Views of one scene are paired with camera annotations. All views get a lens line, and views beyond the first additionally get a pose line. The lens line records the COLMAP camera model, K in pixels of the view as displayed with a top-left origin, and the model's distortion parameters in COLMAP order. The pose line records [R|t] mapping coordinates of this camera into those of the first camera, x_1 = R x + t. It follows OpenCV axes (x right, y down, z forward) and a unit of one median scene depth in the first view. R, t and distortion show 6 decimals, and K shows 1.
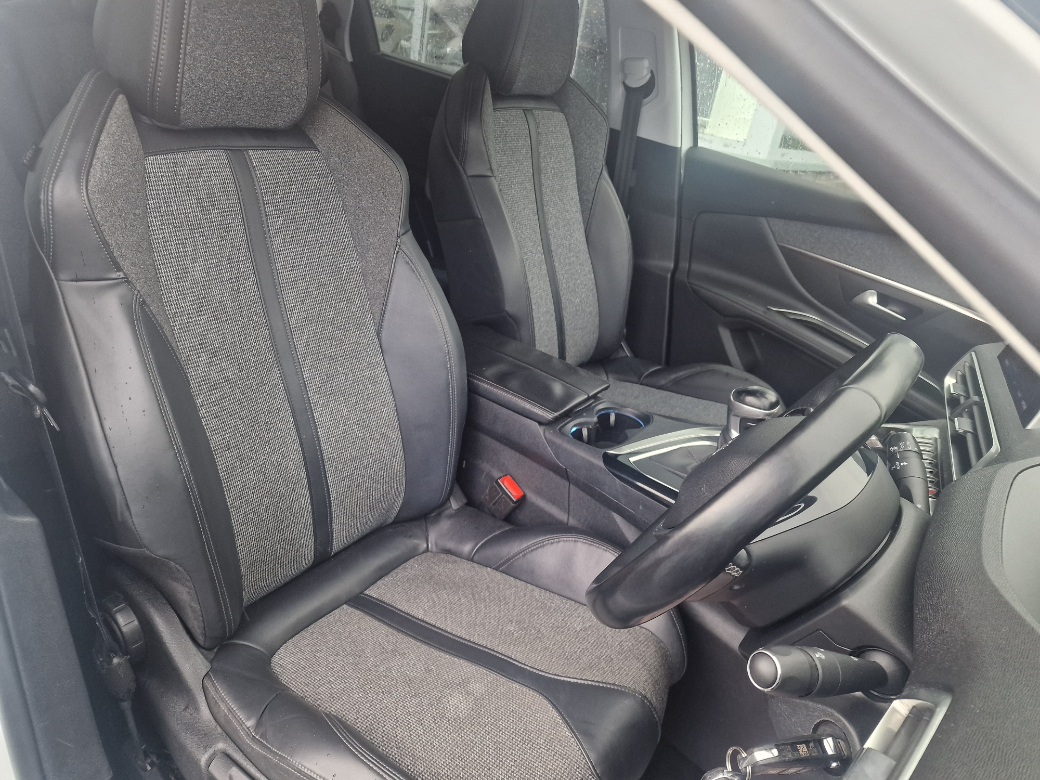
lens RADIAL K [[713.2, 0, 520.0], [0, 713.2, 390.0], [0, 0, 1]] dist [0.077501, -0.078549]
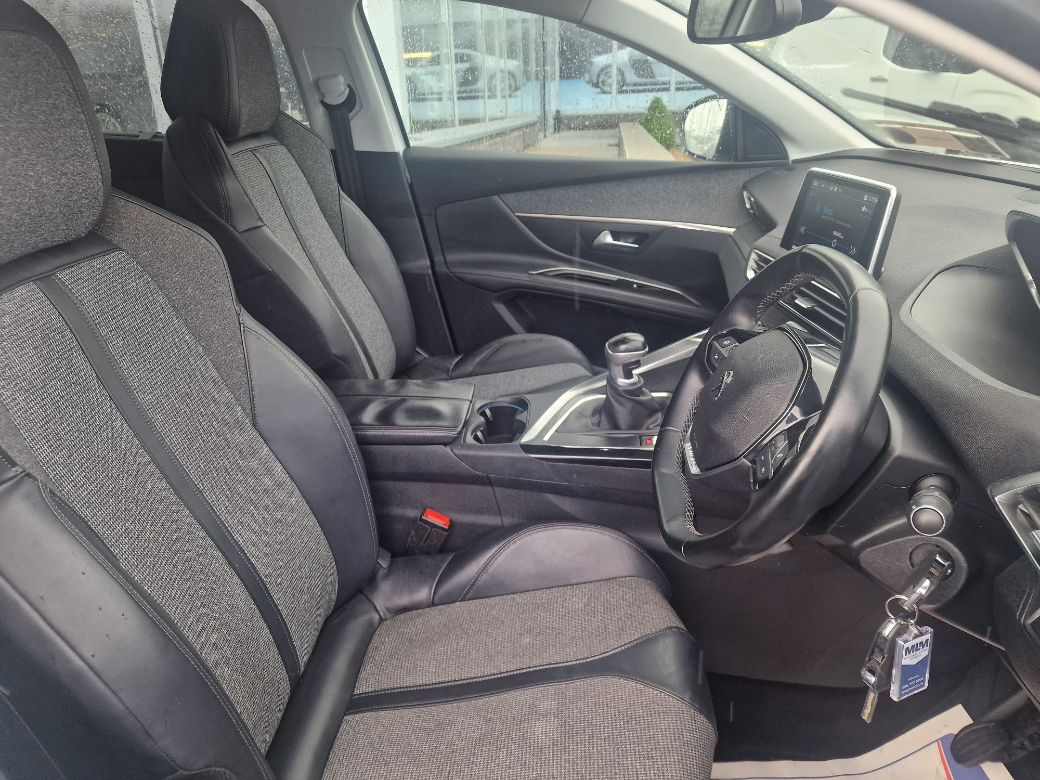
lens RADIAL K [[716.2, 0, 520.5], [0, 716.2, 367.9], [0, 0, 1]] dist [0.068164, -0.006974]
pose [[0.838867, -0.357324, 0.410636, -0.237297], [0.366620, 0.928498, 0.059005, -0.067359], [-0.402358, 0.101050, 0.909888, 0.035058]]
